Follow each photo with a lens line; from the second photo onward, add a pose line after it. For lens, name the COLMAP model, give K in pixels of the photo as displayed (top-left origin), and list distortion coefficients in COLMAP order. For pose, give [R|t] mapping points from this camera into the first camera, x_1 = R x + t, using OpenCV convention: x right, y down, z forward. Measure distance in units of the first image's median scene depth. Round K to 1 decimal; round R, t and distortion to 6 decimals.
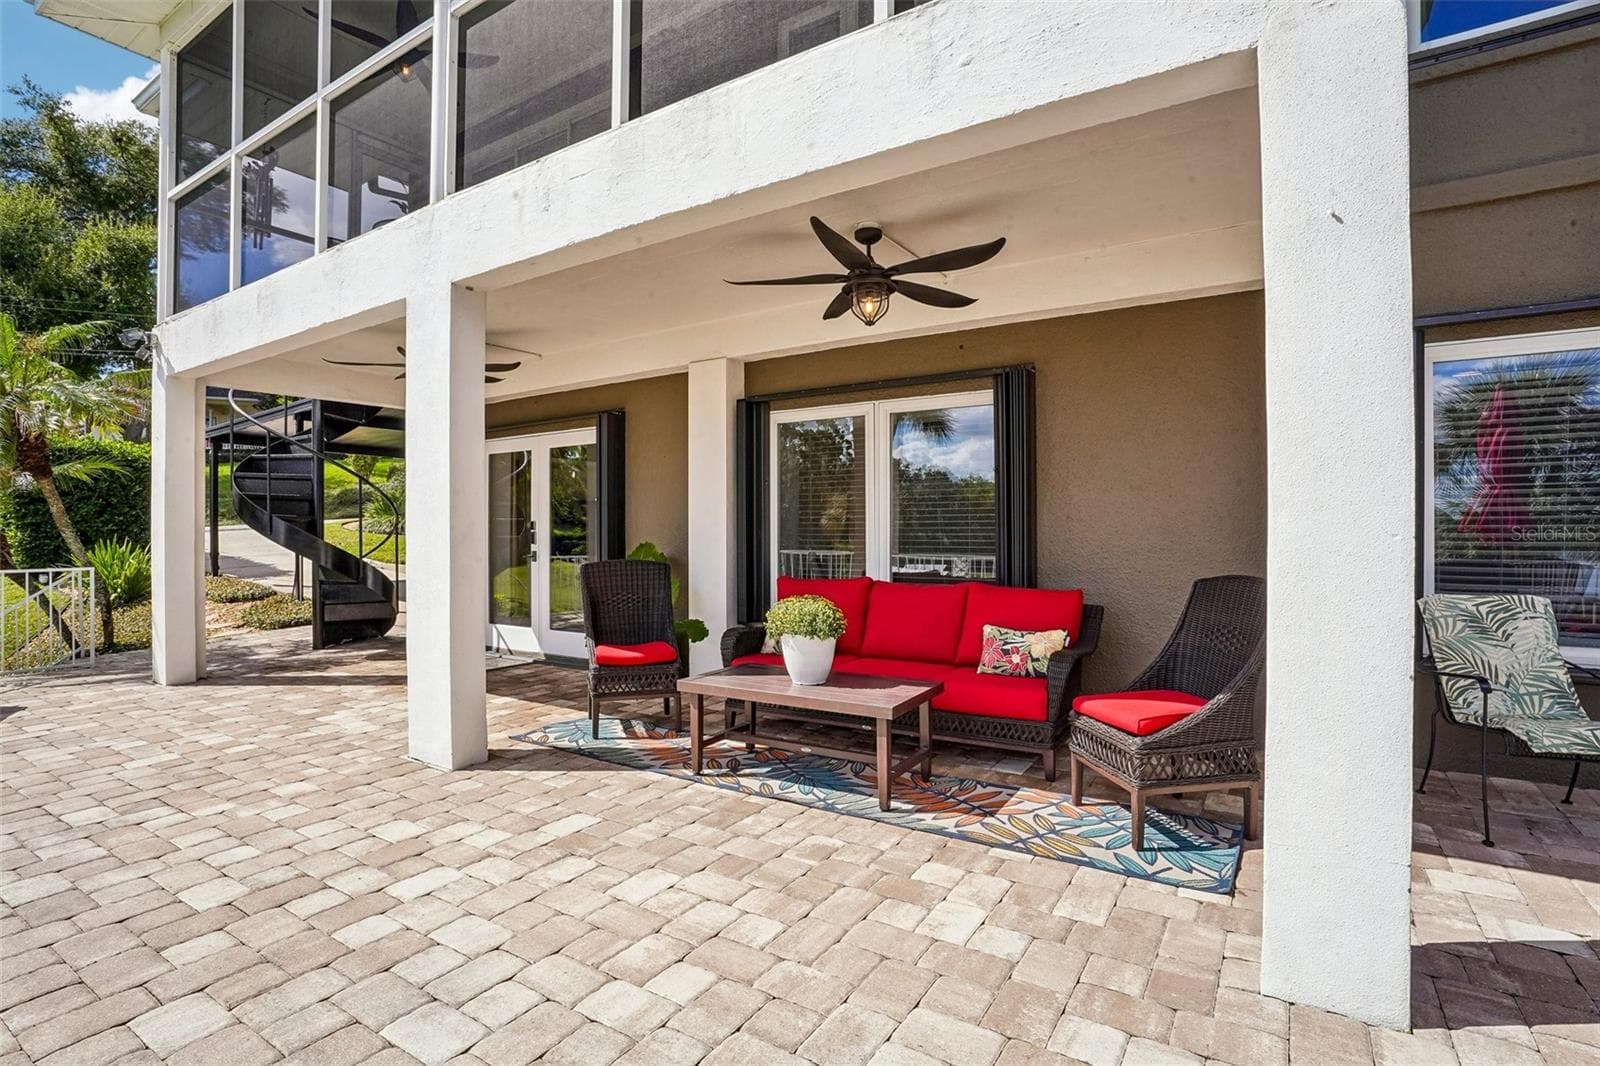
lens RADIAL K [[800.6, 0, 801.7], [0, 800.6, 531.5], [0, 0, 1]] dist [0.002451, 0.001040]
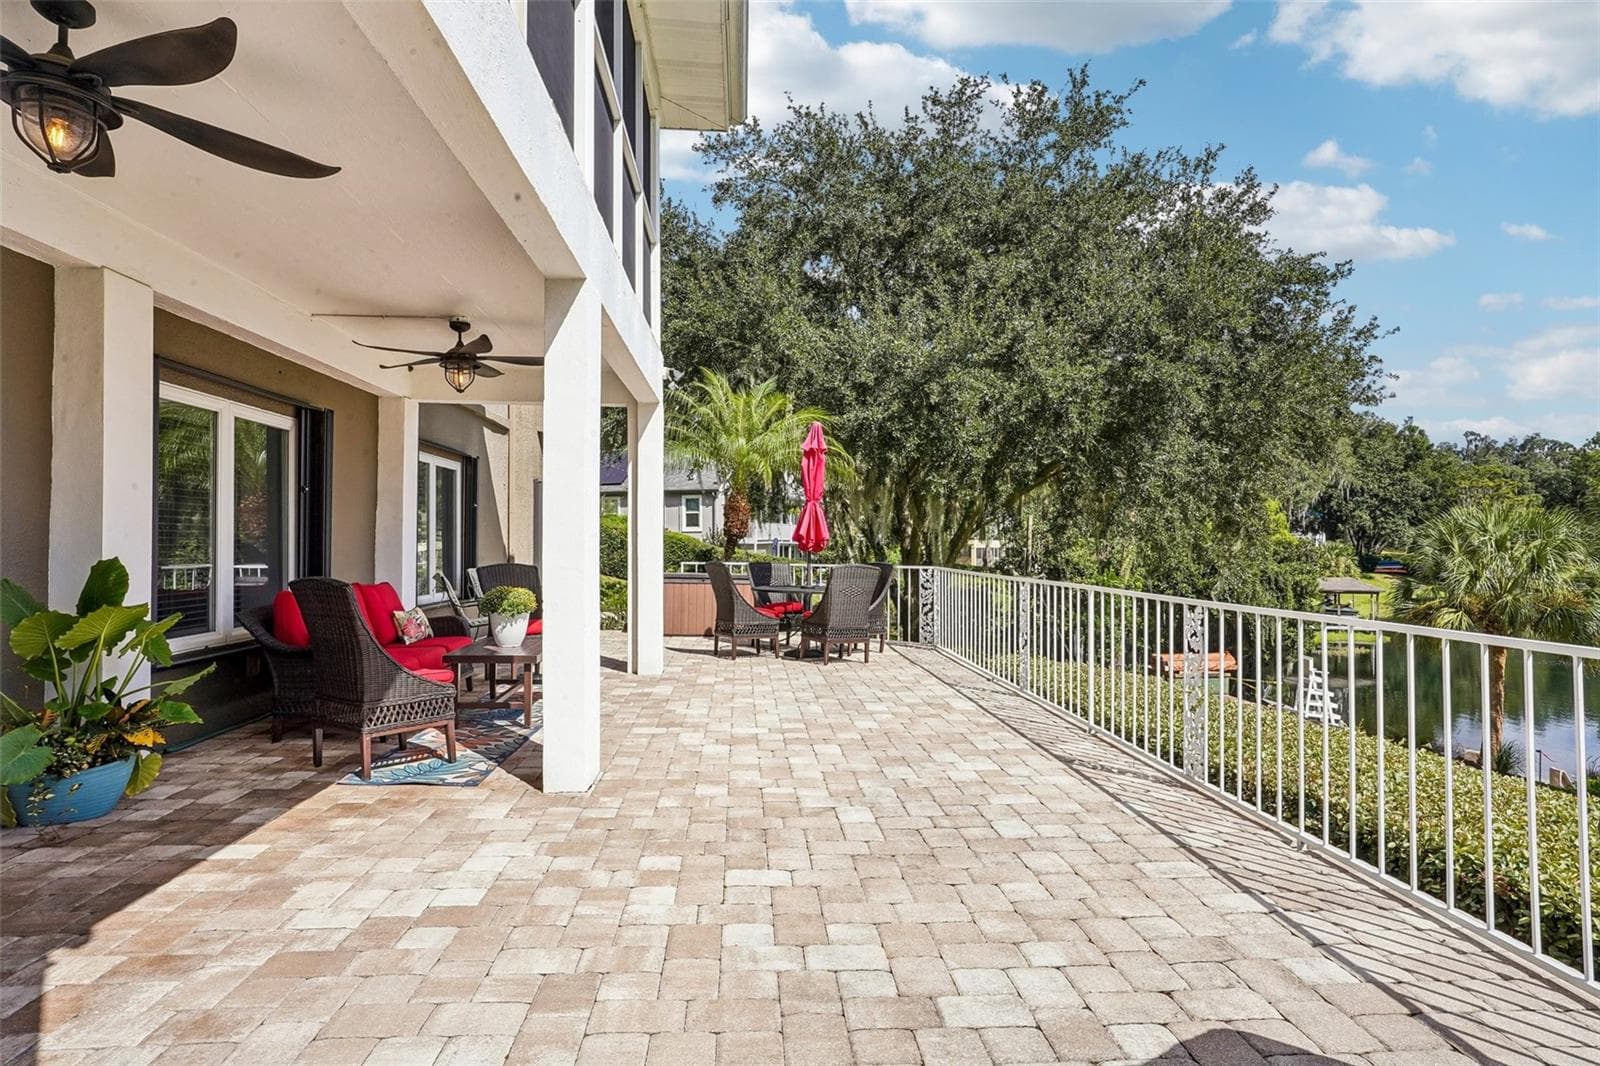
lens RADIAL K [[800.6, 0, 801.7], [0, 800.6, 531.5], [0, 0, 1]] dist [0.002451, 0.001040]
pose [[-0.613211, 0.020392, 0.789656, -1.276272], [-0.000654, 0.999653, -0.026323, 0.017895], [-0.789919, -0.016658, -0.612985, 1.296277]]
